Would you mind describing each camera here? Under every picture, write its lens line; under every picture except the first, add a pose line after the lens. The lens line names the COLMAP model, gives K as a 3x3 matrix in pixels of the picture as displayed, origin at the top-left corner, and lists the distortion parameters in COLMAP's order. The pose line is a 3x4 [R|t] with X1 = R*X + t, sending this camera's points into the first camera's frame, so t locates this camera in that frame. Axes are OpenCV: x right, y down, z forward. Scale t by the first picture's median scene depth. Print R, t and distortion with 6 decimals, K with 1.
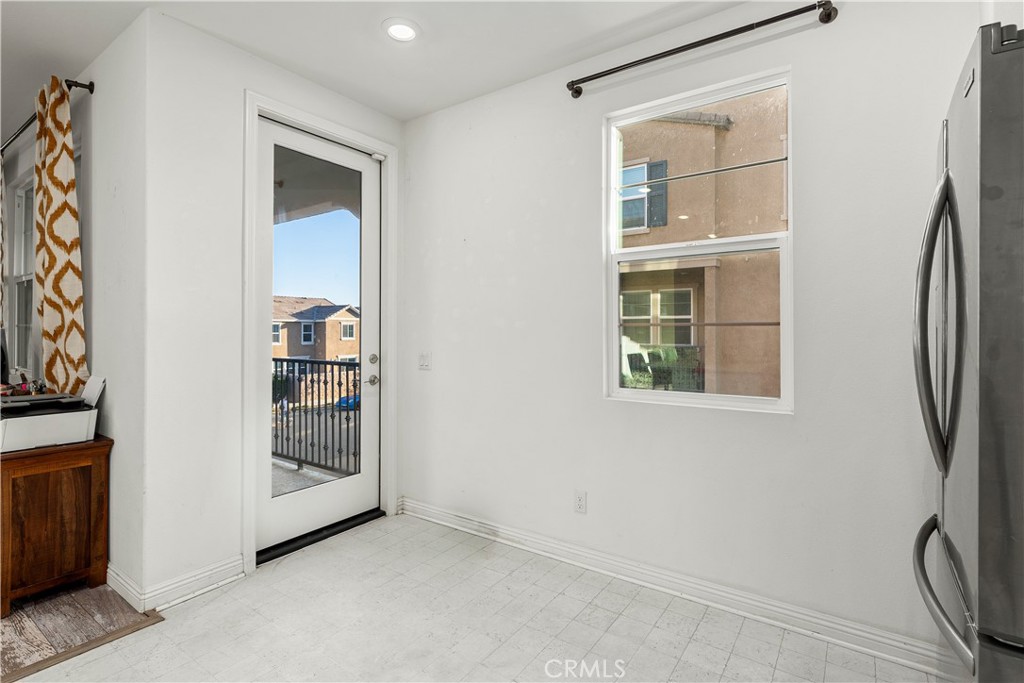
lens RADIAL K [[502.9, 0, 508.8], [0, 502.9, 341.6], [0, 0, 1]] dist [-0.001530, 0.001611]
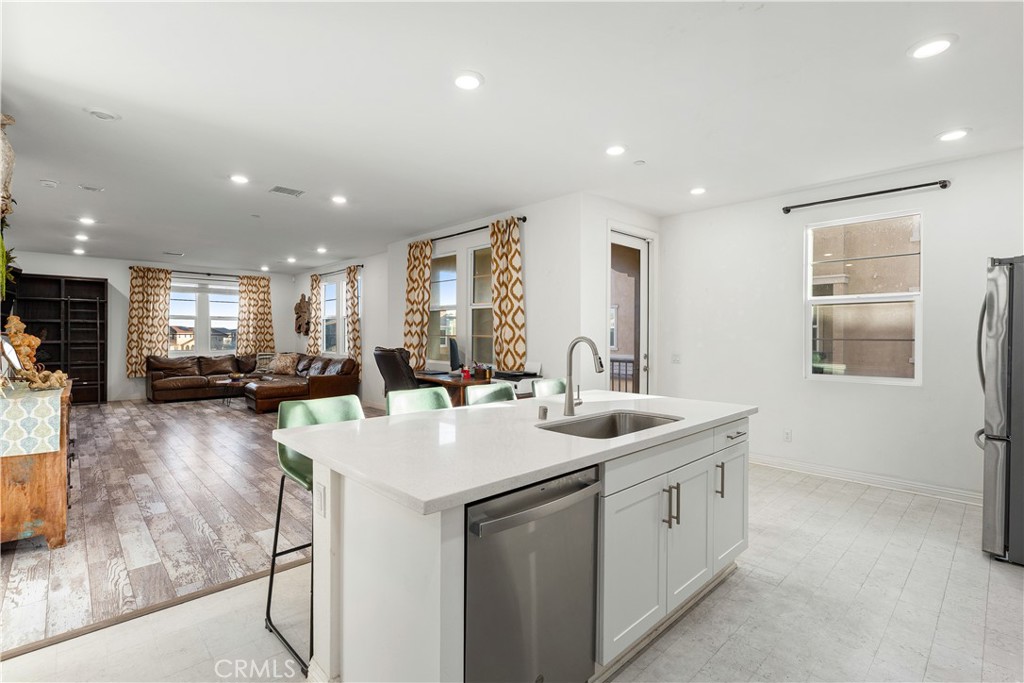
lens RADIAL K [[466.8, 0, 515.7], [0, 466.8, 347.0], [0, 0, 1]] dist [-0.002283, -0.000291]
pose [[0.979792, 0.013639, -0.199553, -0.498045], [-0.012931, 0.999905, 0.004849, -0.001227], [0.199600, -0.002171, 0.979875, -0.873585]]
